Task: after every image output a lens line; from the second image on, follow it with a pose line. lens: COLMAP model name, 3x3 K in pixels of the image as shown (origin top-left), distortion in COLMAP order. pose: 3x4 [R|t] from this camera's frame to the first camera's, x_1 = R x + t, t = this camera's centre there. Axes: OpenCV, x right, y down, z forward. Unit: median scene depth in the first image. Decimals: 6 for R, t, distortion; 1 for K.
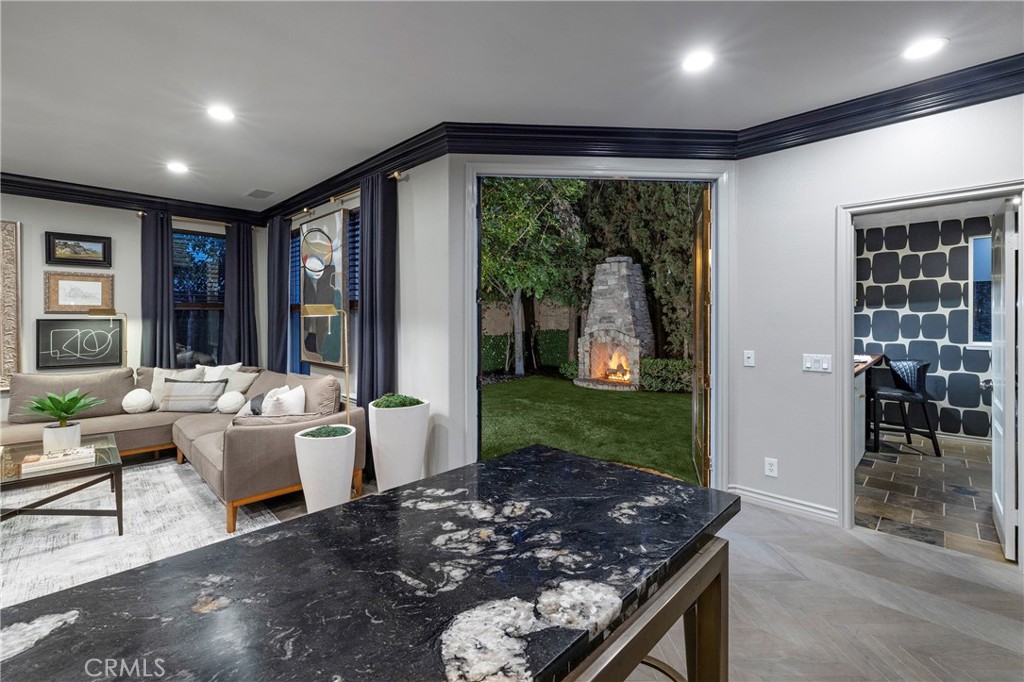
lens RADIAL K [[440.5, 0, 496.1], [0, 440.5, 316.5], [0, 0, 1]] dist [0.003741, 0.000083]
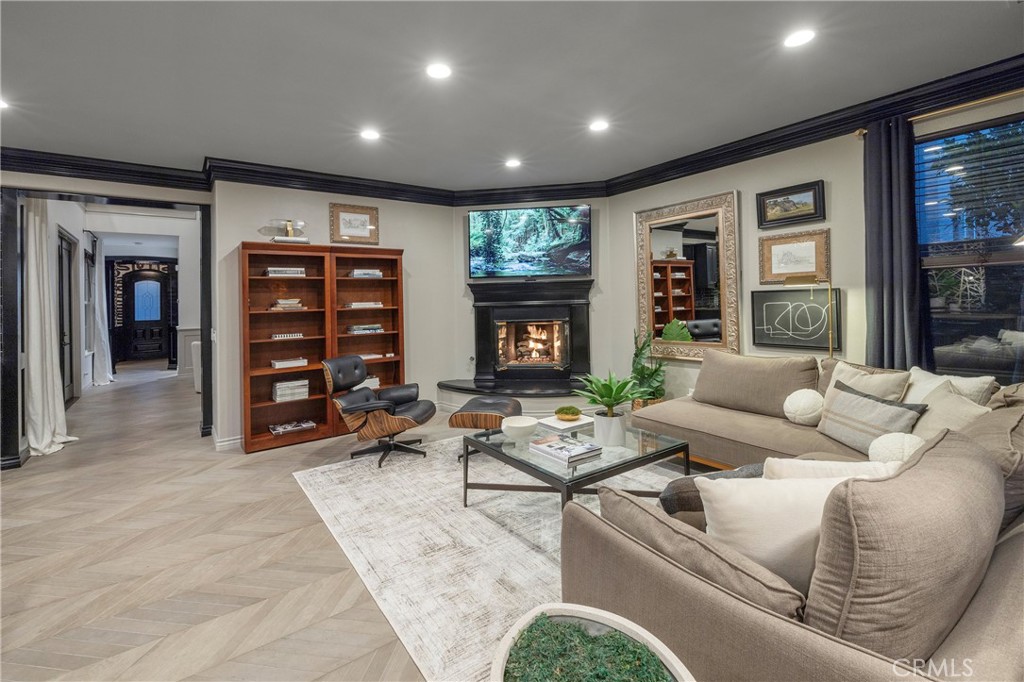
lens RADIAL K [[440.5, 0, 510.2], [0, 440.5, 299.3], [0, 0, 1]] dist [0.003741, 0.000083]
pose [[-0.132299, -0.001011, -0.991209, -0.061520], [0.023521, 0.999715, -0.004159, 0.015023], [0.990931, -0.023865, -0.132237, 0.600011]]
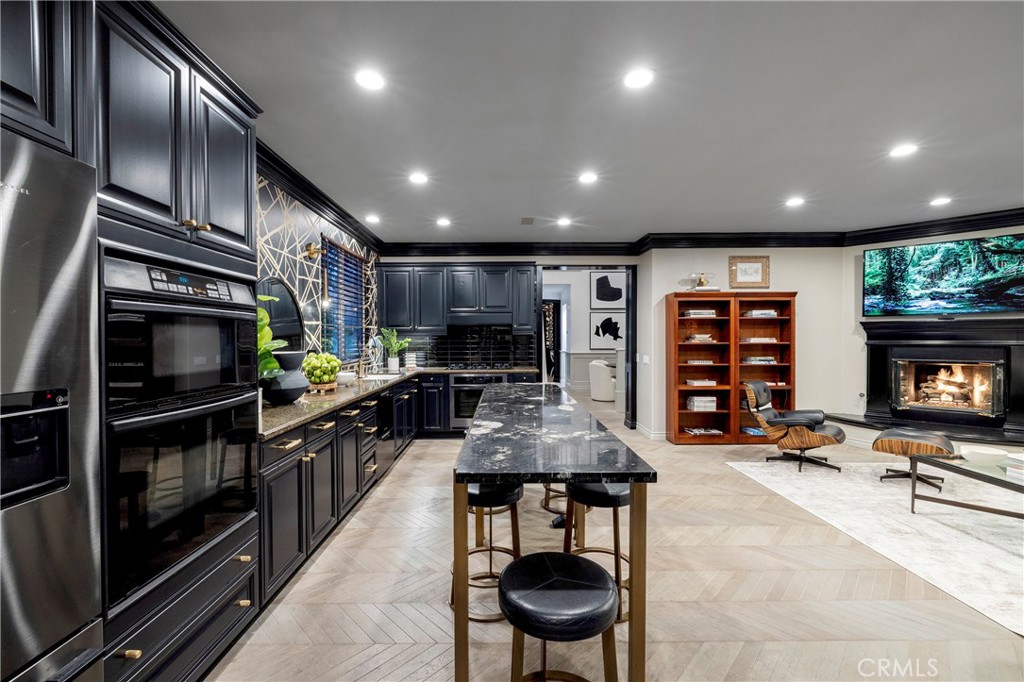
lens RADIAL K [[440.5, 0, 510.9], [0, 440.5, 343.3], [0, 0, 1]] dist [0.003741, 0.000083]
pose [[-0.685861, 0.013292, -0.727611, 0.321115], [0.000501, 0.999842, 0.017794, 0.002950], [0.727732, 0.011840, -0.685759, 0.468114]]
